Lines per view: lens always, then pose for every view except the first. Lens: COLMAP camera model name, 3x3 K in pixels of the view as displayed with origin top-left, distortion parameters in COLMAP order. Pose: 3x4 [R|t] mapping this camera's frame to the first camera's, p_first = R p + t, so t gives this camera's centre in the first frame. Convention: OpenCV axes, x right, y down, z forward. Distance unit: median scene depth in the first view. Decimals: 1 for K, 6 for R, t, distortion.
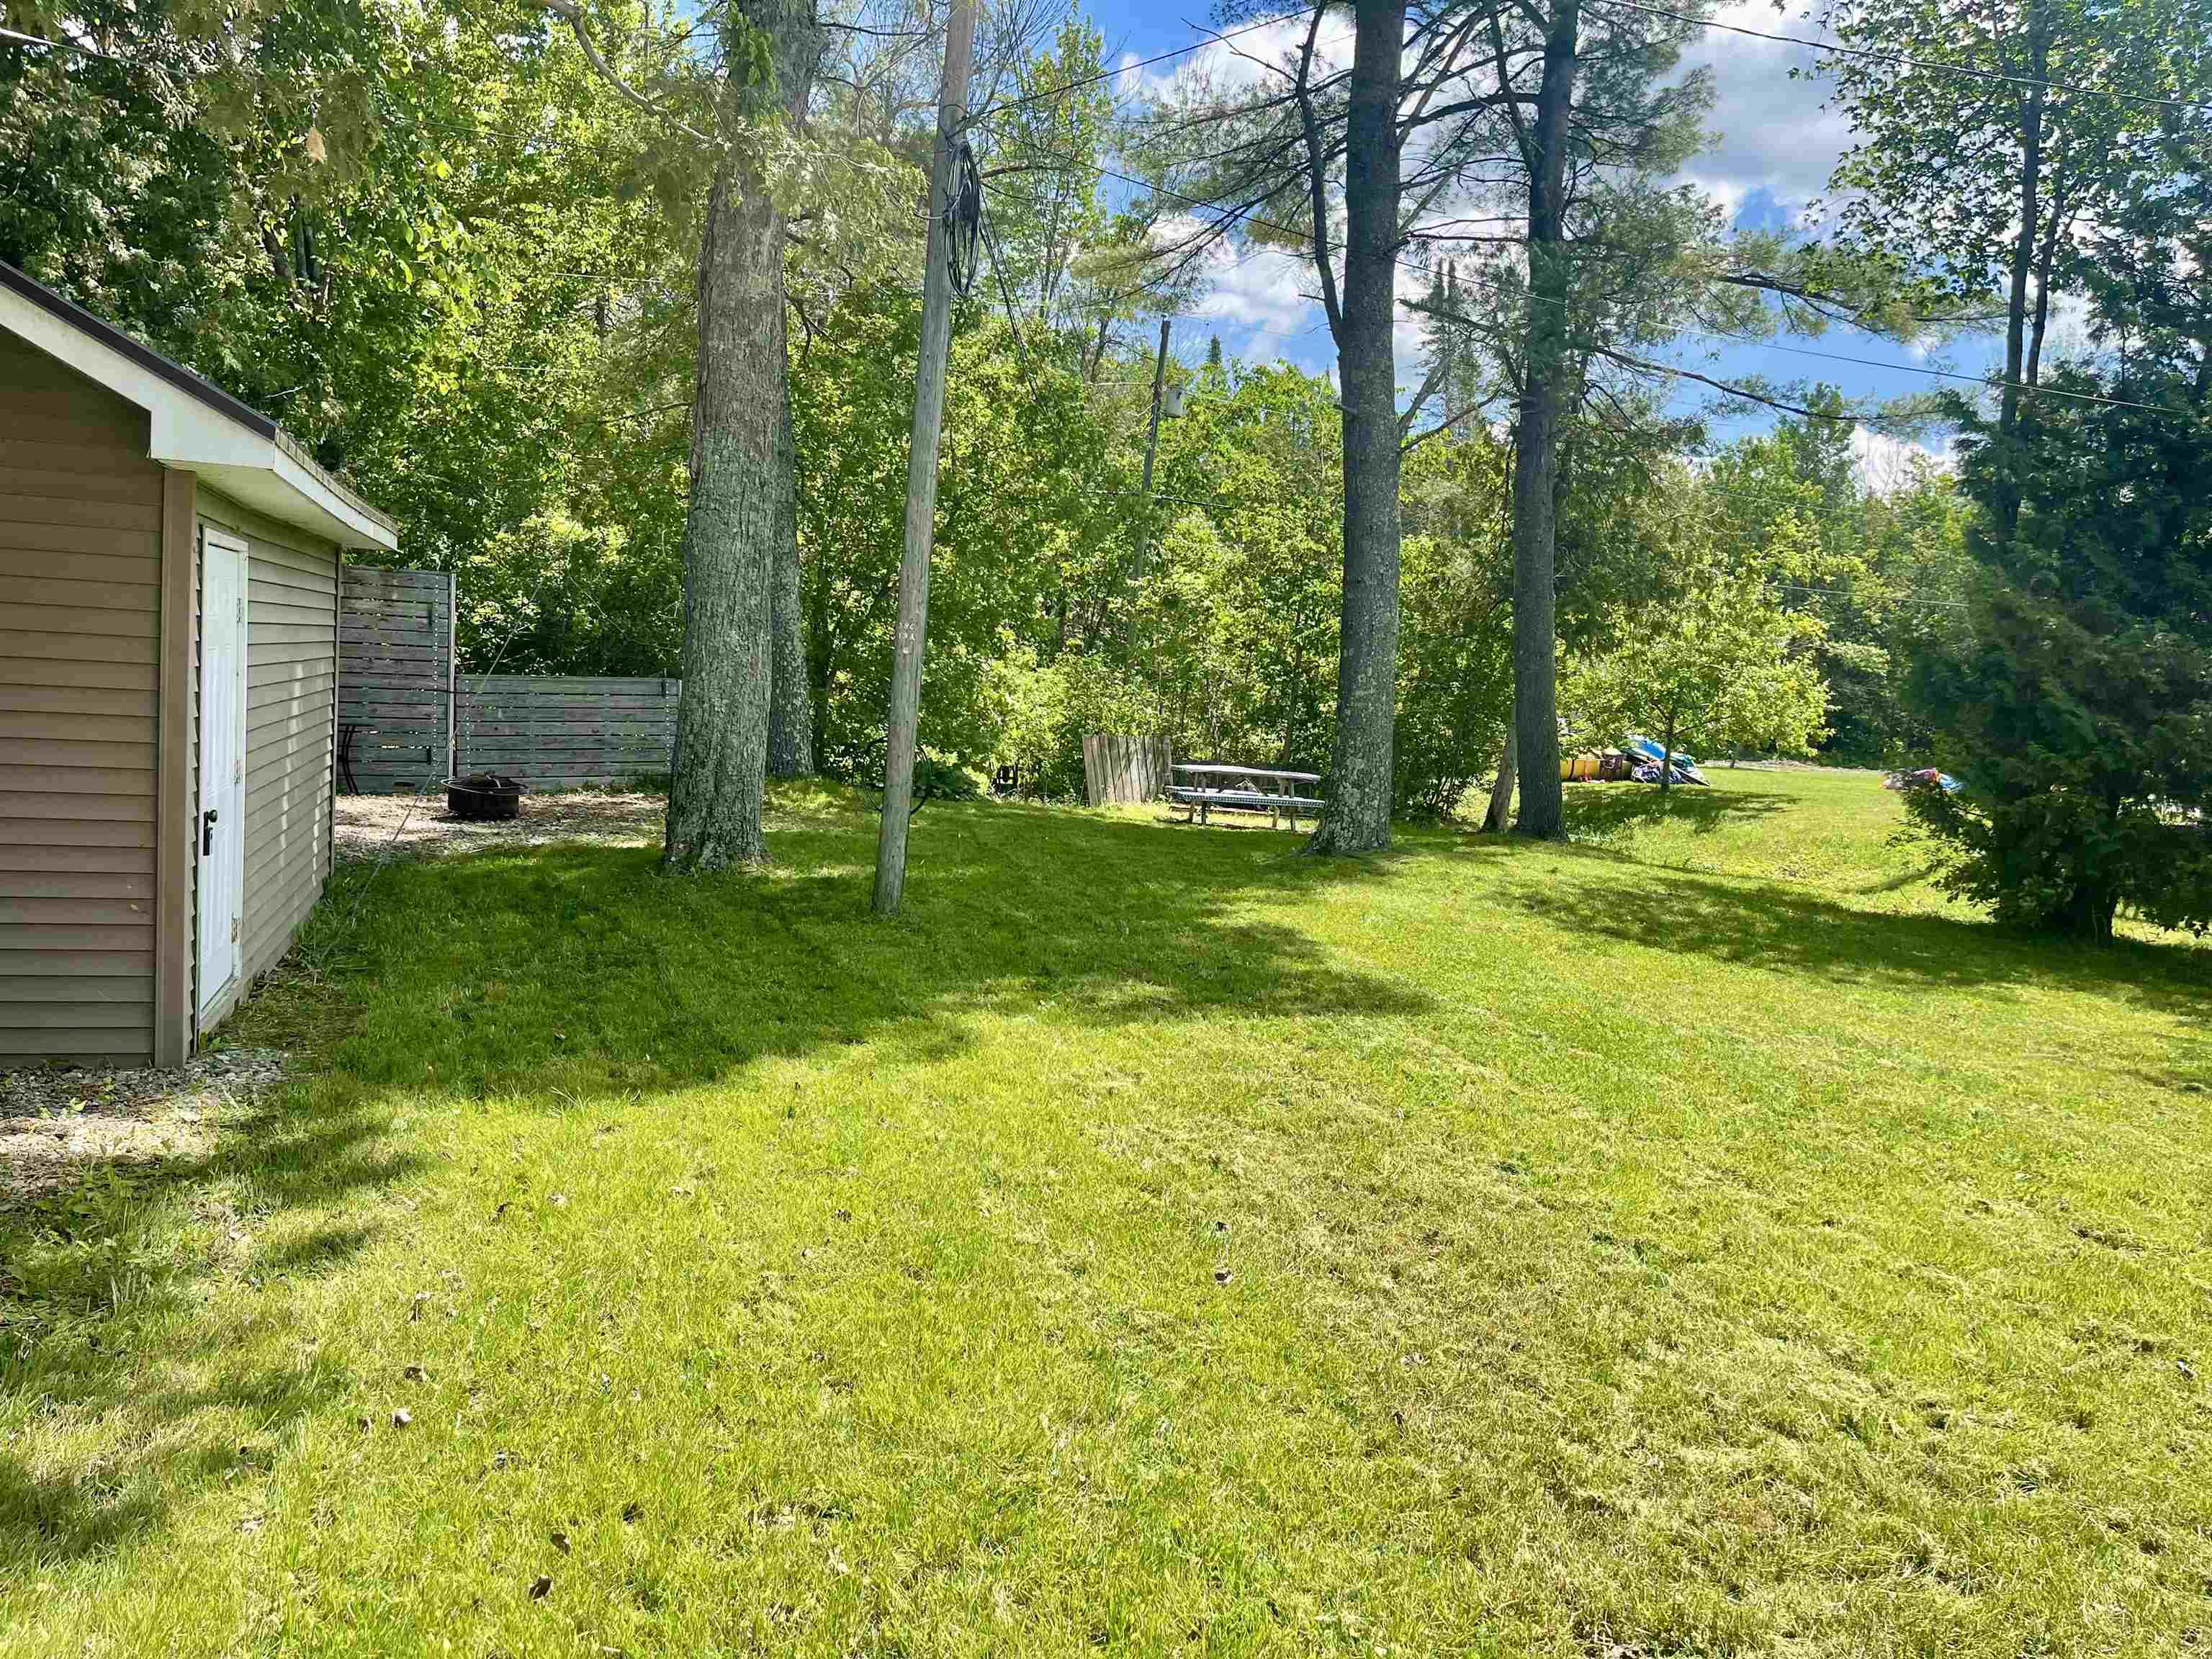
lens RADIAL K [[1629.9, 0, 1106.0], [0, 1629.9, 829.5], [0, 0, 1]] dist [0.083498, -0.120103]
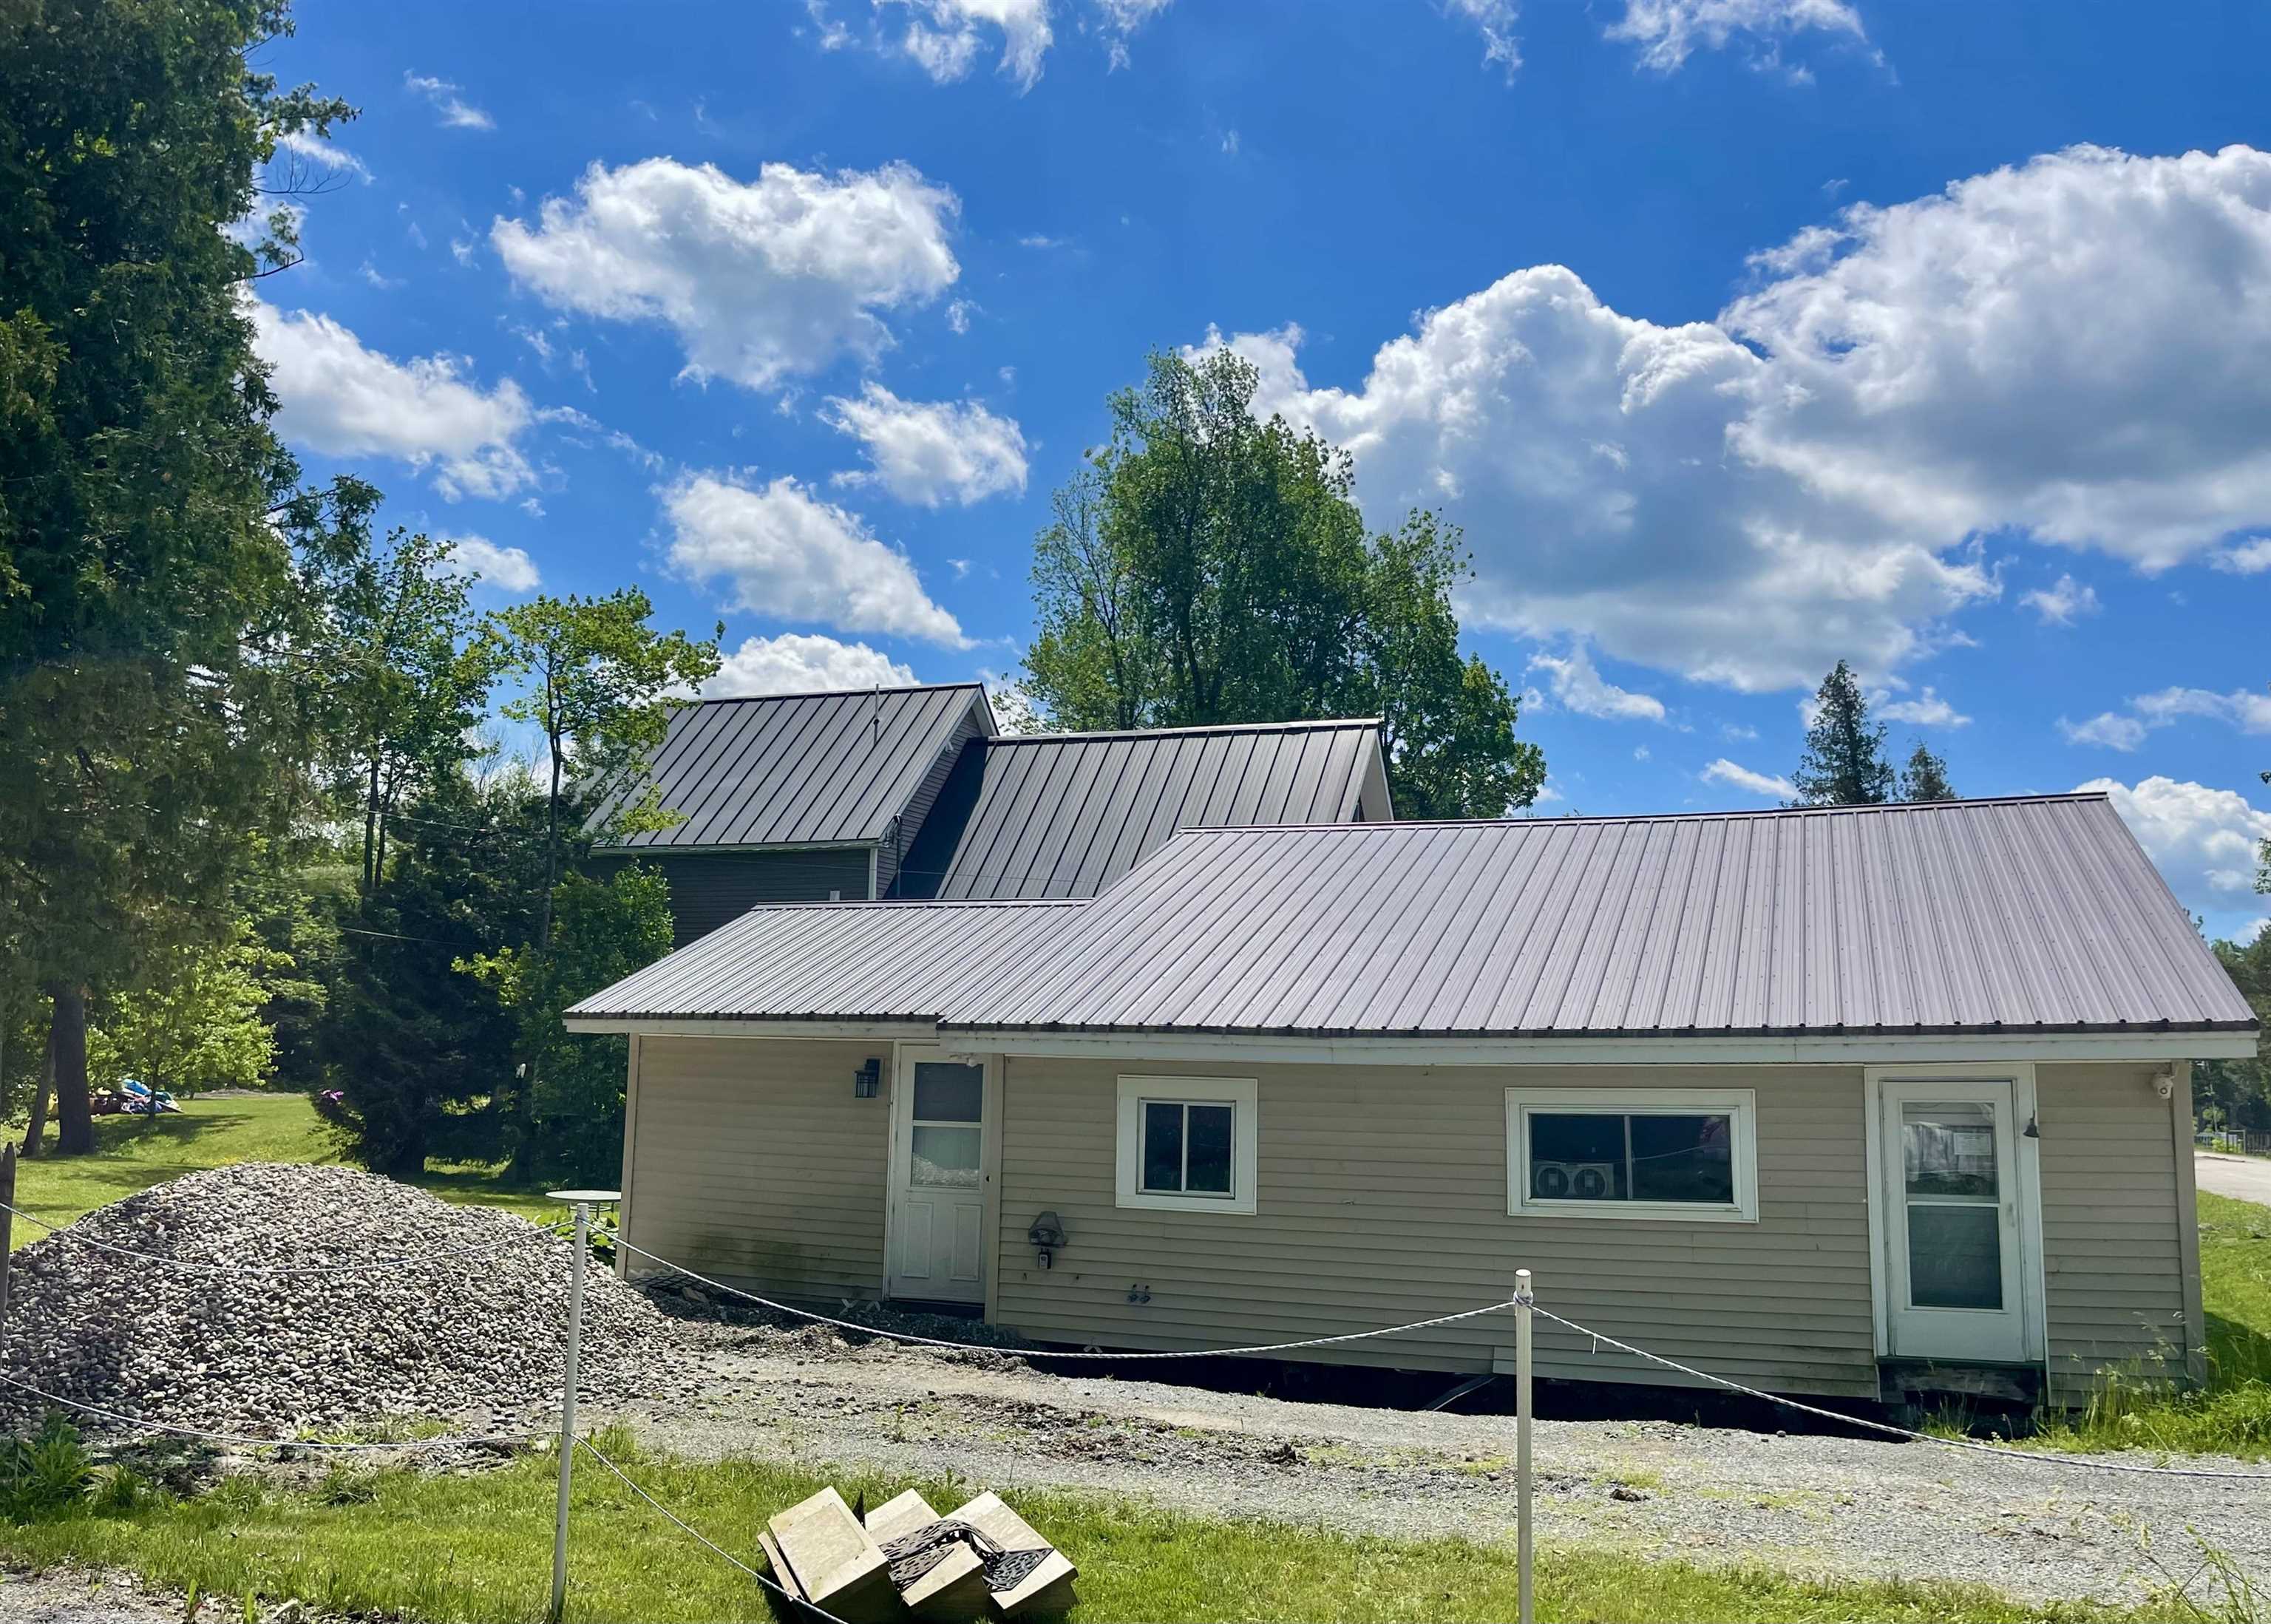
lens RADIAL K [[1663.5, 0, 1135.5], [0, 1663.5, 812.0], [0, 0, 1]] dist [-0.000841, -0.000782]
pose [[0.630647, 0.060629, 0.773698, -0.278833], [0.095922, 0.983210, -0.155234, 0.023272], [-0.770119, 0.172112, 0.614242, -0.636285]]
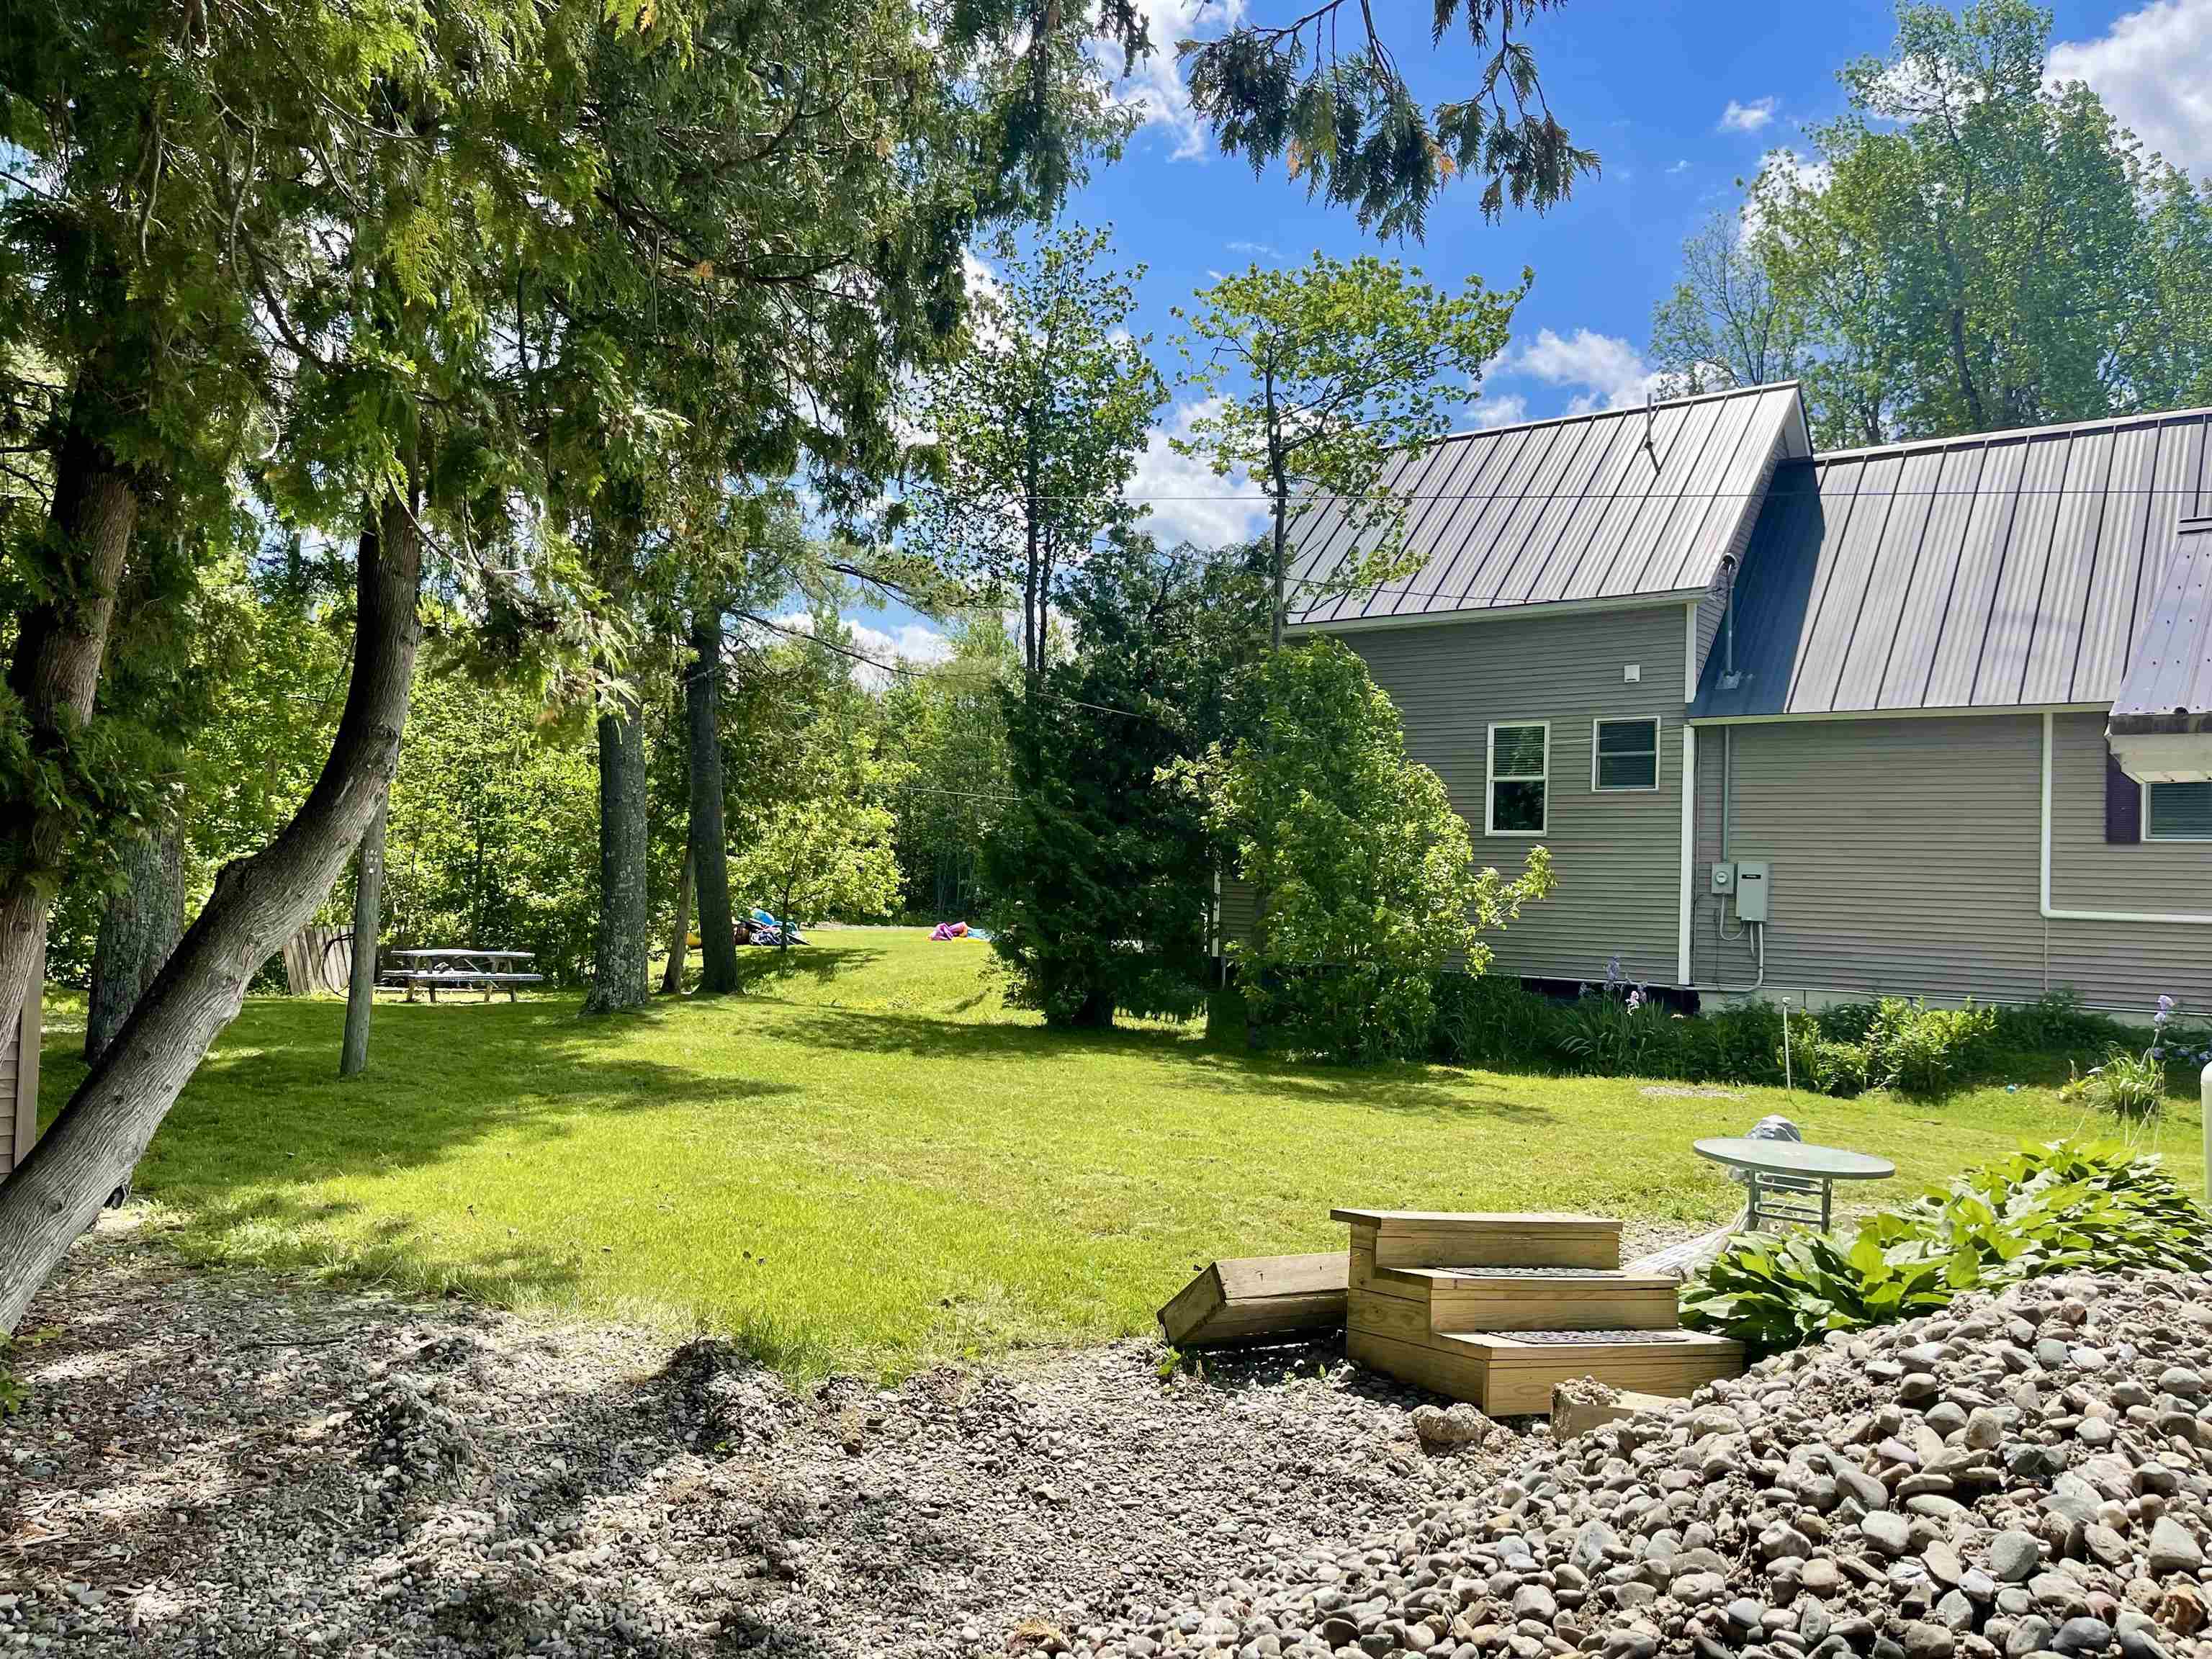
lens RADIAL K [[1641.2, 0, 1106.0], [0, 1641.2, 829.5], [0, 0, 1]] dist [0.094873, -0.137189]
pose [[0.833680, -0.014559, 0.552055, -0.171994], [0.071027, 0.994177, -0.081041, 0.003942], [-0.547661, 0.106773, 0.829860, -0.208090]]
